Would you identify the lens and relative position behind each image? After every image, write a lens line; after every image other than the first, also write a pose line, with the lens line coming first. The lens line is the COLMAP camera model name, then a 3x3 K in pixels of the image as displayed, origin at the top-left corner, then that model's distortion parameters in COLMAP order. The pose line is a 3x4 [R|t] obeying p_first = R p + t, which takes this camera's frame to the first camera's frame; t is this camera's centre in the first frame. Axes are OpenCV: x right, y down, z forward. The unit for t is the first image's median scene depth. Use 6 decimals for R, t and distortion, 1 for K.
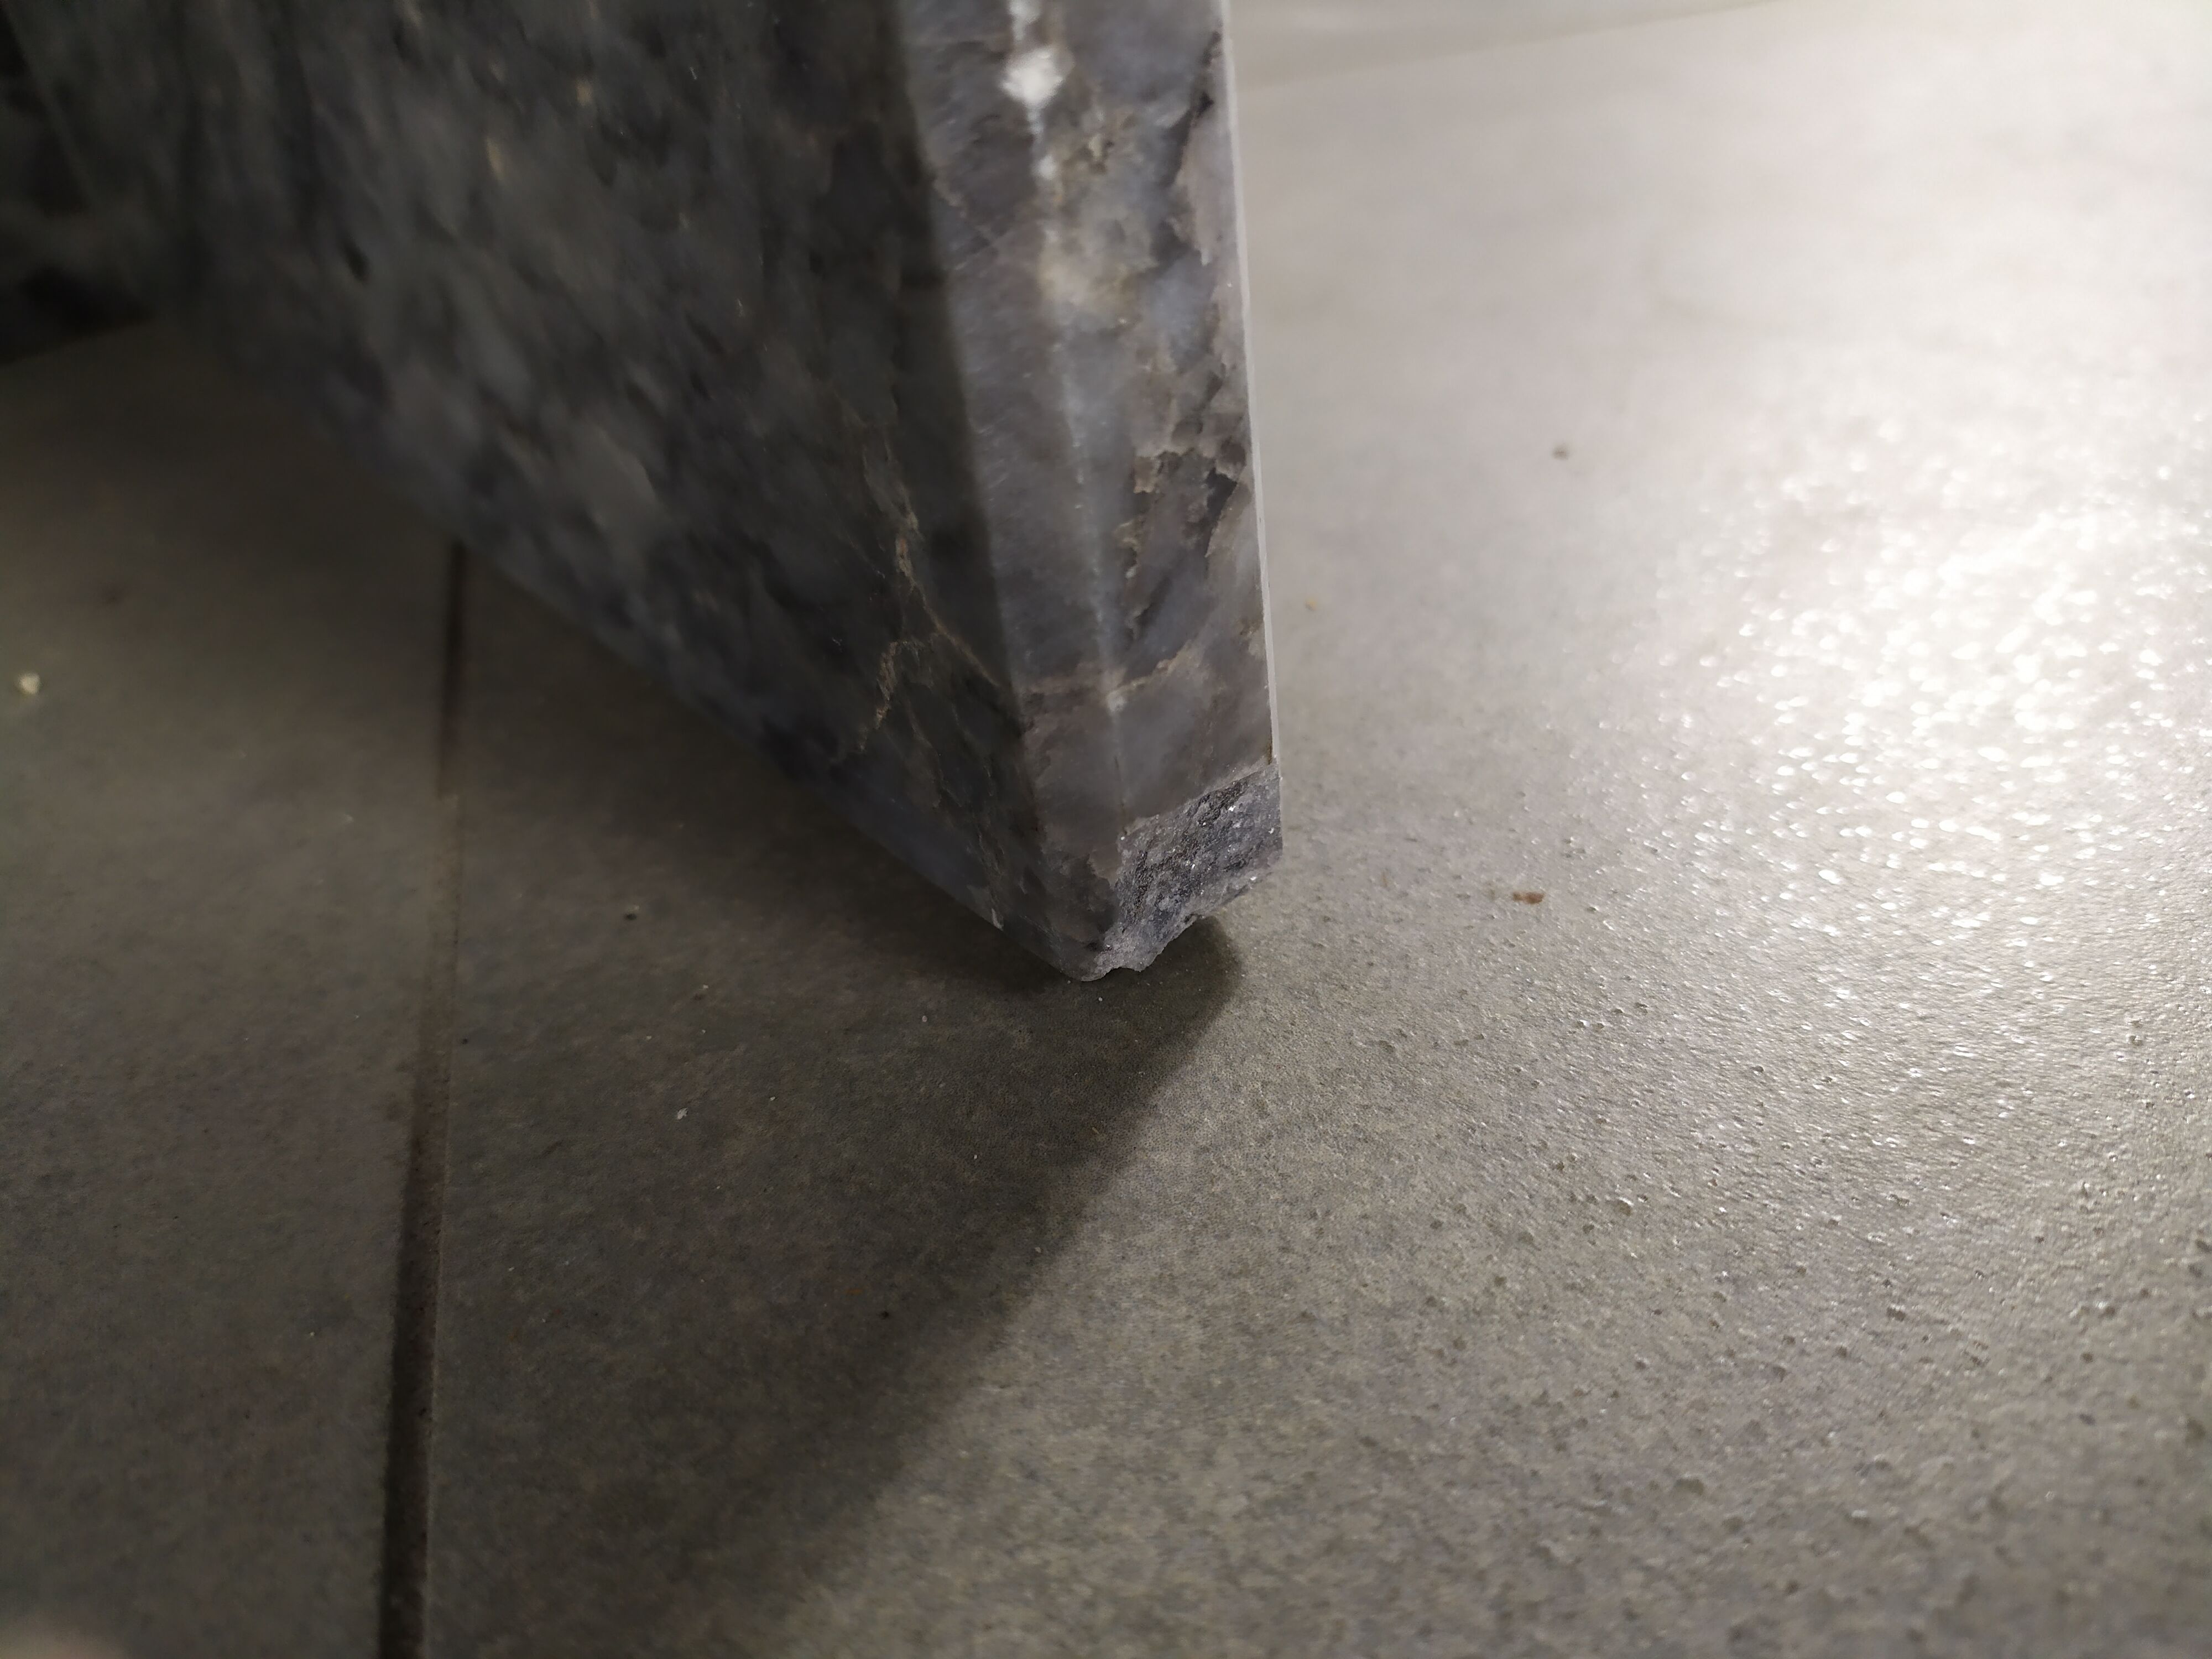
lens RADIAL K [[1690.1, 0, 1106.0], [0, 1690.1, 829.5], [0, 0, 1]] dist [0.006596, 0.003100]
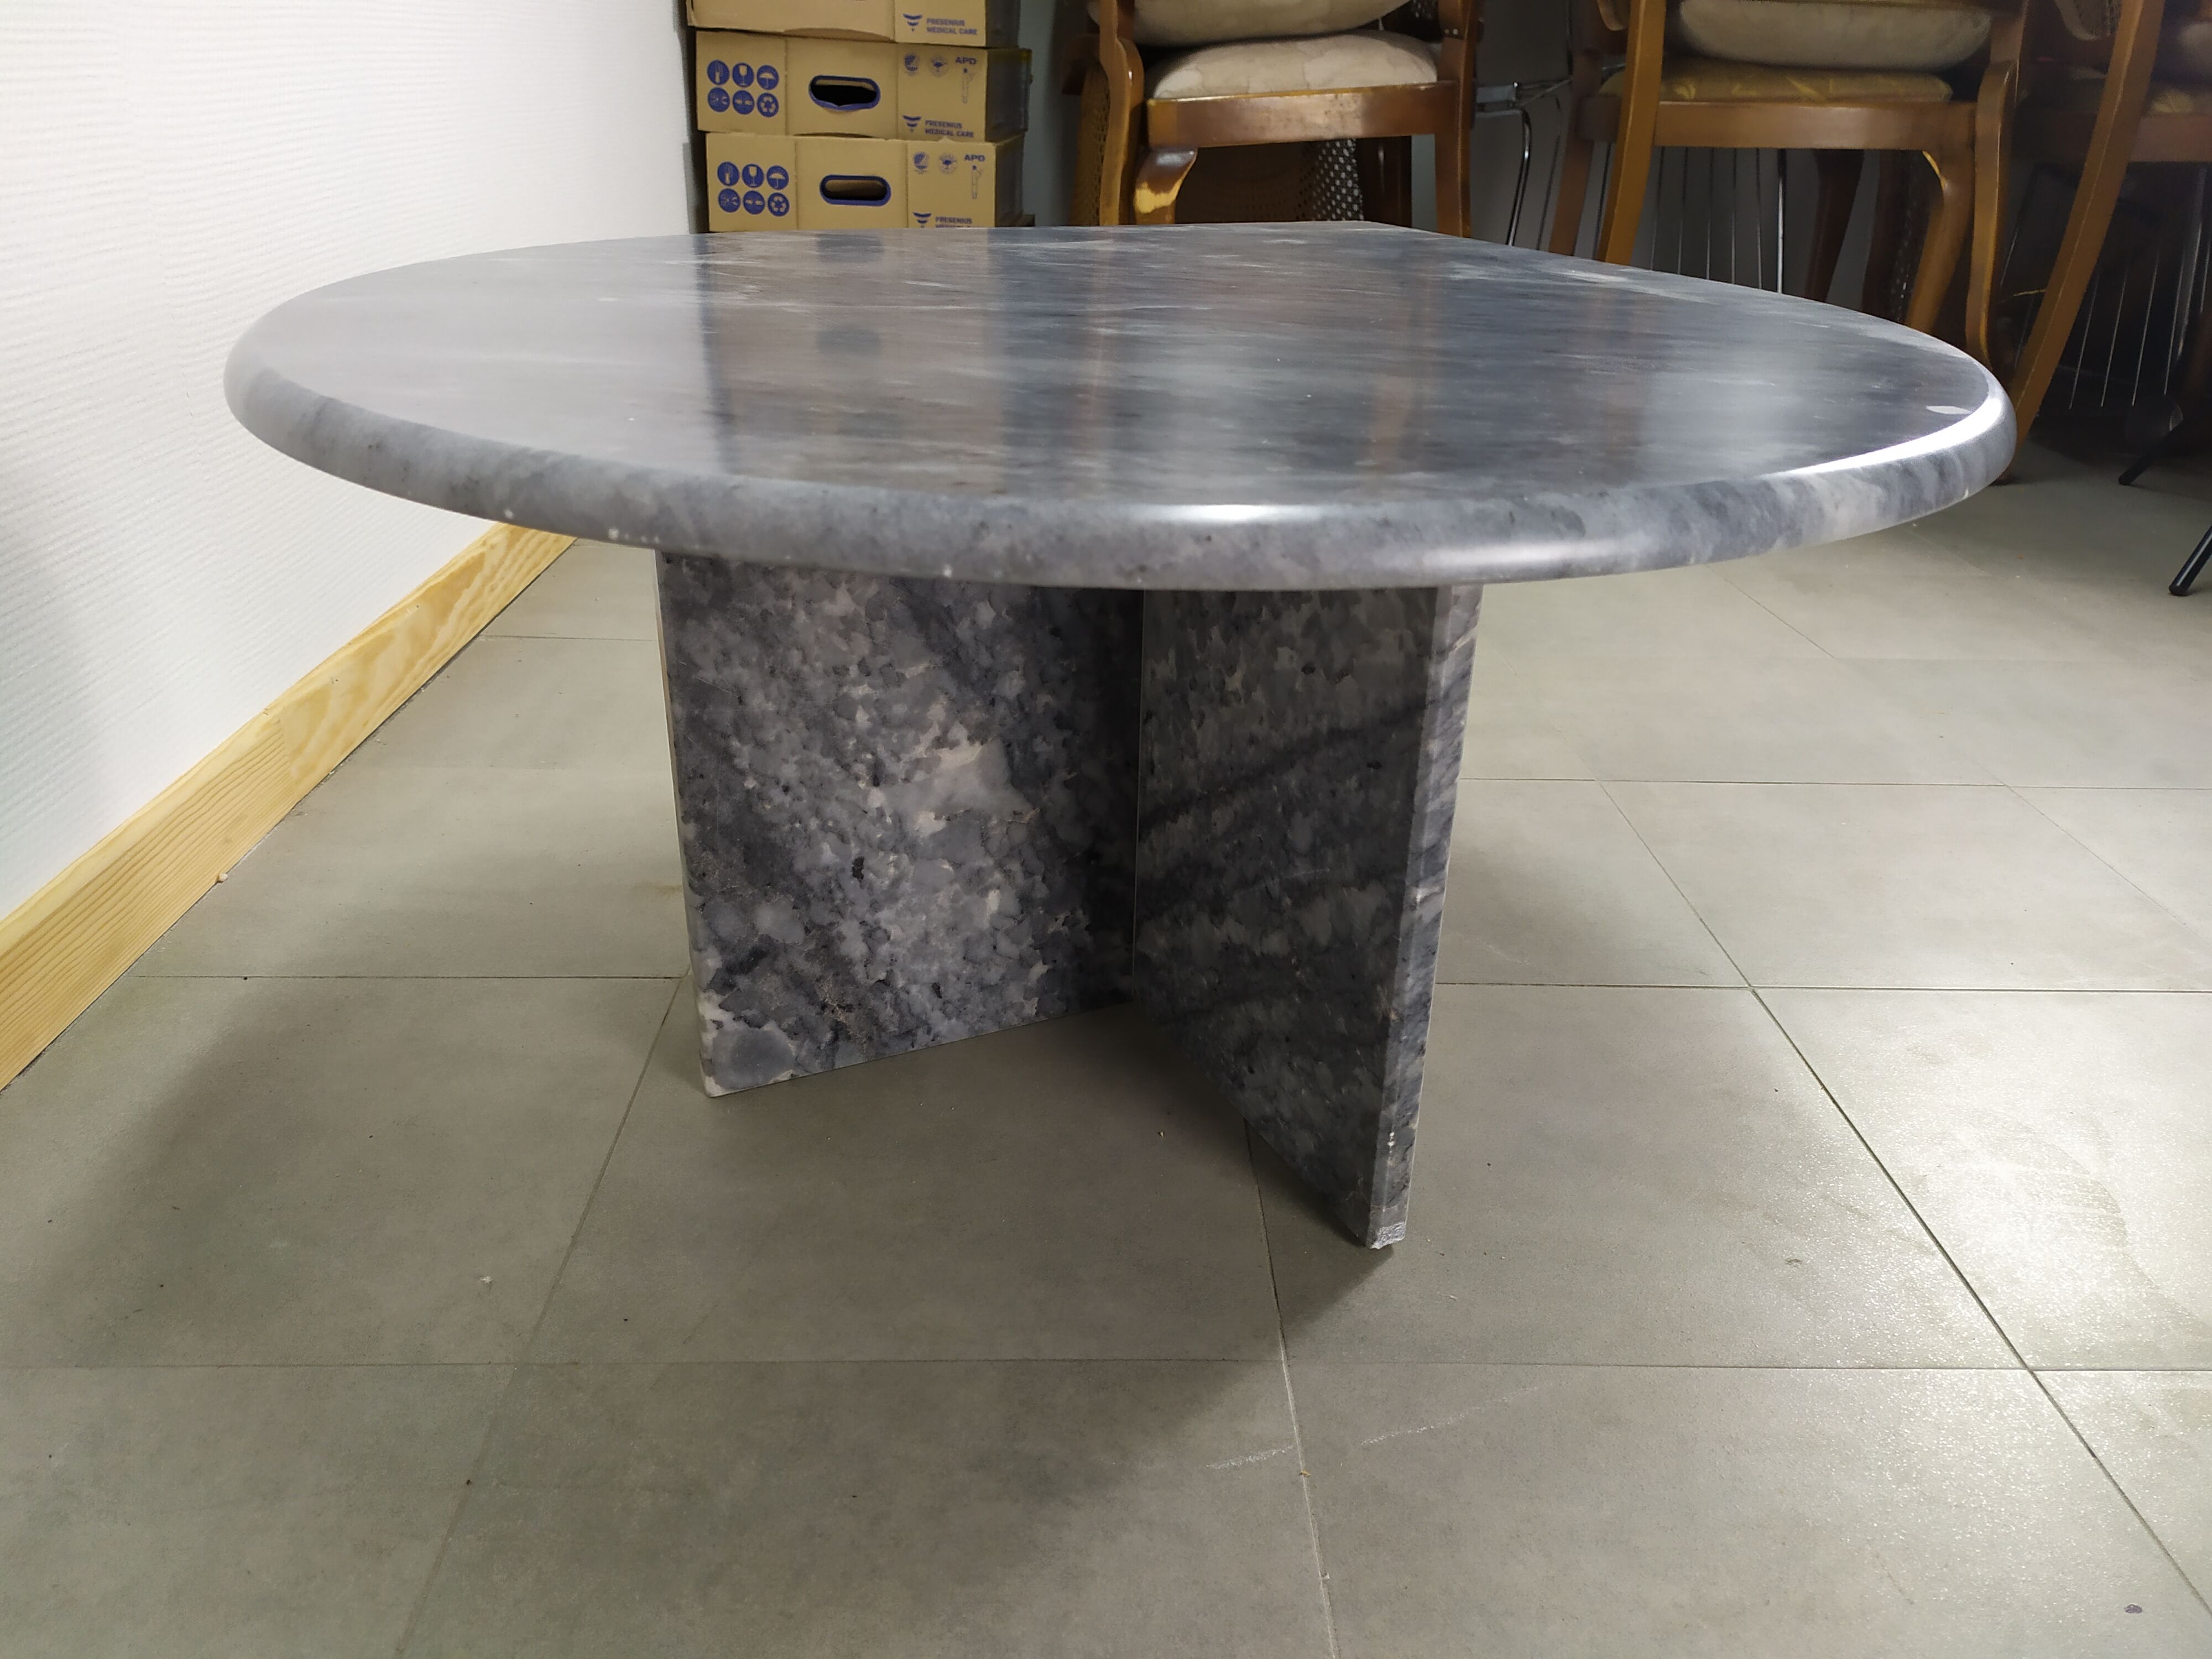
lens RADIAL K [[1681.9, 0, 1106.0], [0, 1681.9, 829.5], [0, 0, 1]] dist [0.040338, -0.077663]
pose [[0.962983, 0.218592, -0.157741, -0.341363], [-0.242689, 0.957743, -0.154372, -0.222720], [0.117331, 0.186940, 0.975339, -6.172140]]
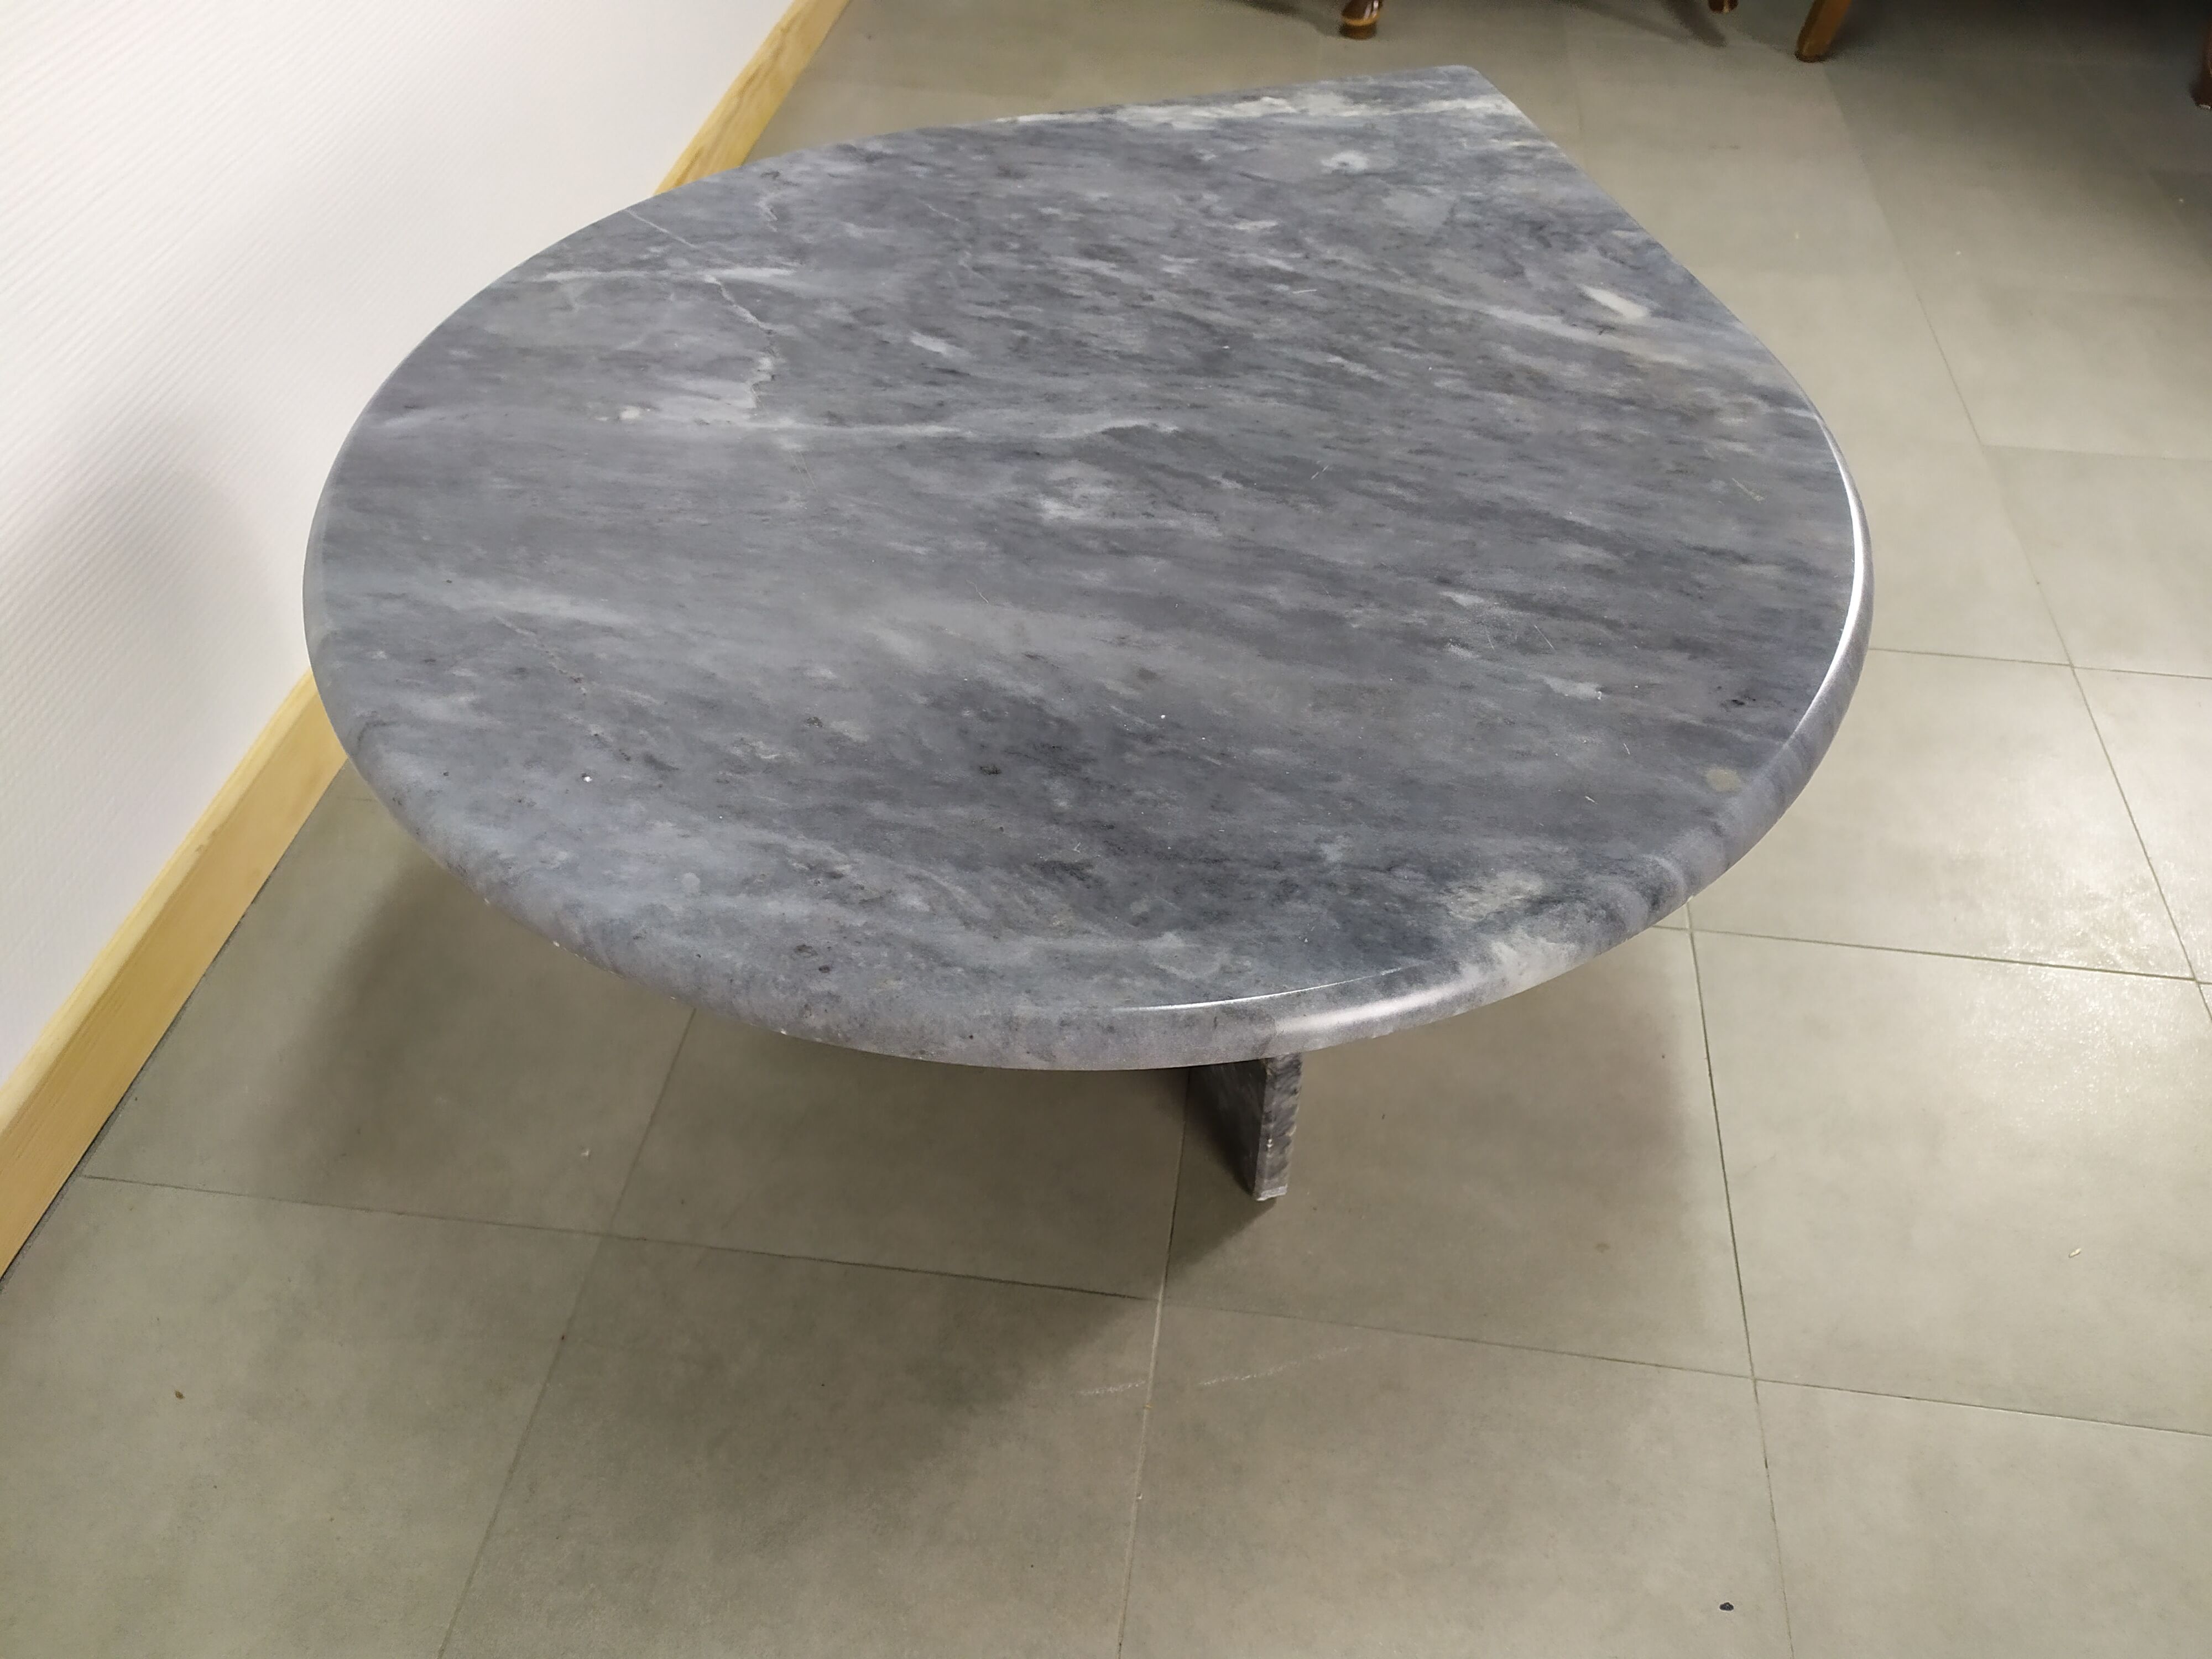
lens RADIAL K [[1690.1, 0, 1106.0], [0, 1690.1, 829.5], [0, 0, 1]] dist [0.006596, 0.003100]
pose [[0.916037, 0.352782, -0.190843, 0.268134], [-0.307384, 0.923121, 0.231002, -3.451346], [0.257665, -0.152944, 0.954053, -7.199242]]
